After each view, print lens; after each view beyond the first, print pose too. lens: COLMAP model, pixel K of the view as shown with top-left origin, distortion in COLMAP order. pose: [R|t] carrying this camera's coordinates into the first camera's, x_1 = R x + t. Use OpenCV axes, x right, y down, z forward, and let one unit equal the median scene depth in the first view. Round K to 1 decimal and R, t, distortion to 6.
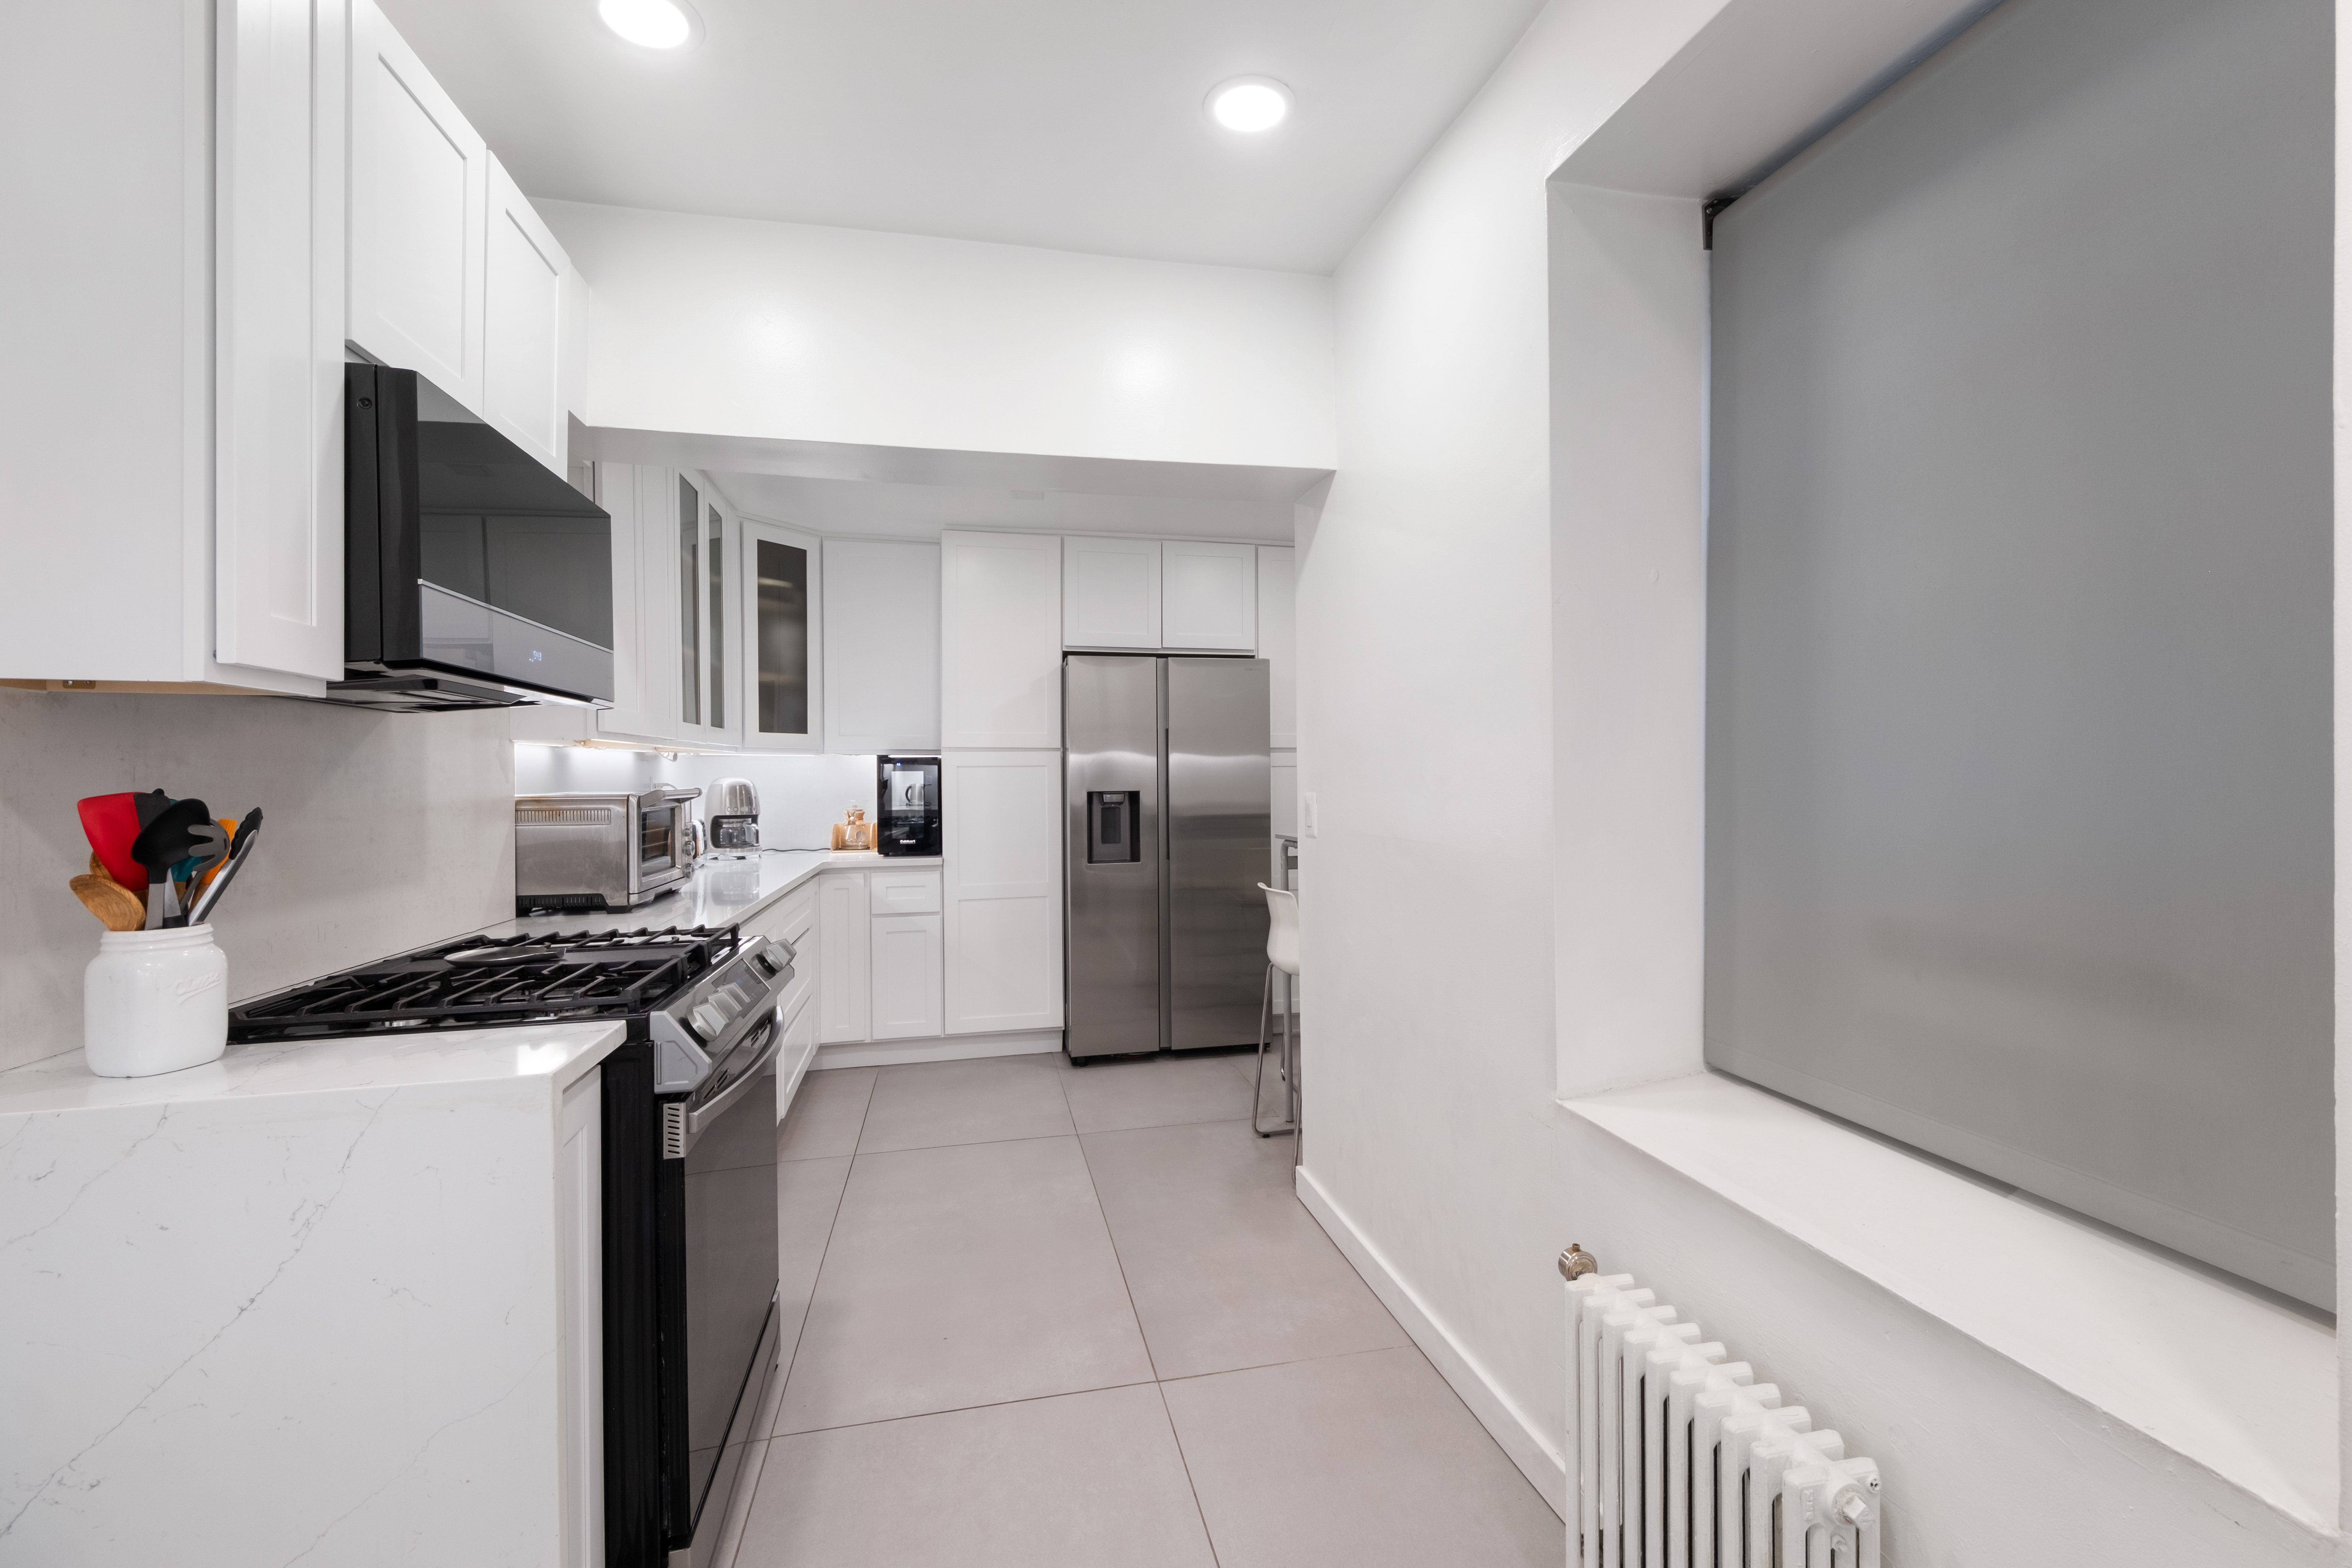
lens RADIAL K [[1004.6, 0, 1176.0], [0, 1004.6, 784.0], [0, 0, 1]] dist [0.003544, 0.000086]
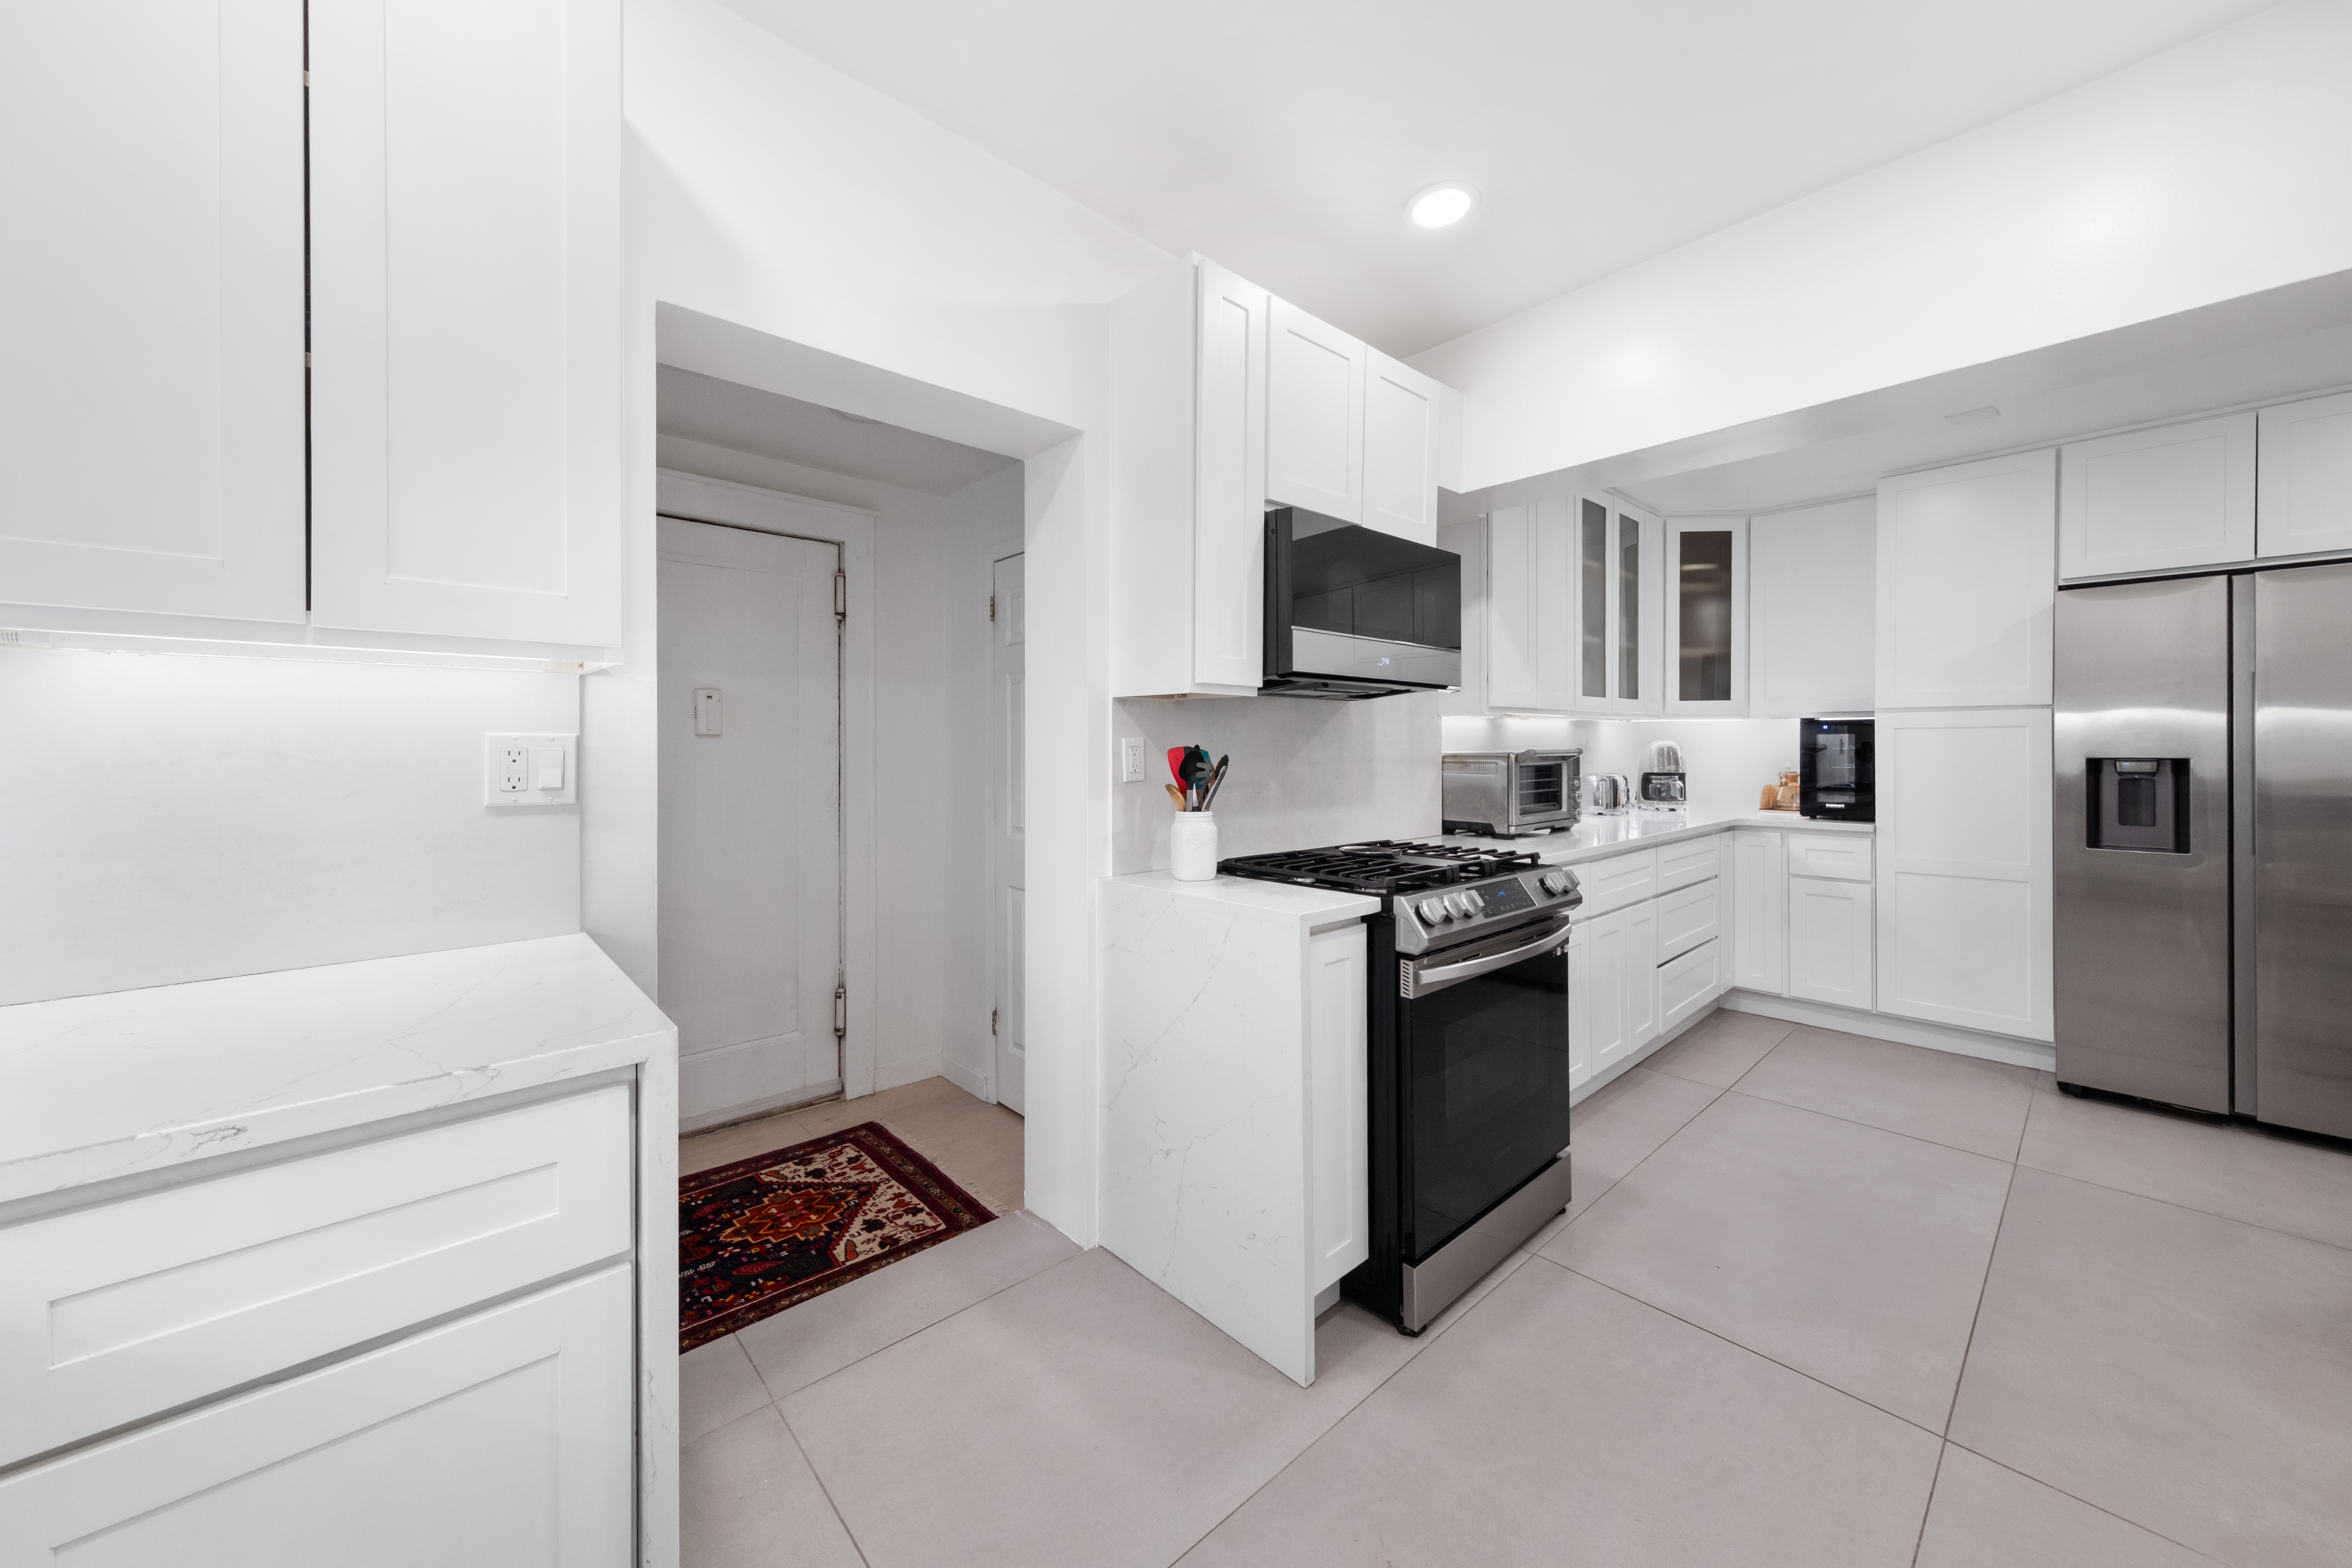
lens RADIAL K [[836.6, 0, 1177.9], [0, 836.6, 752.1], [0, 0, 1]] dist [-0.000114, -0.000017]
pose [[0.489751, 0.012348, -0.871775, 0.137901], [-0.006741, 0.999923, 0.010376, 0.000787], [0.871836, 0.000795, 0.489797, 0.036906]]
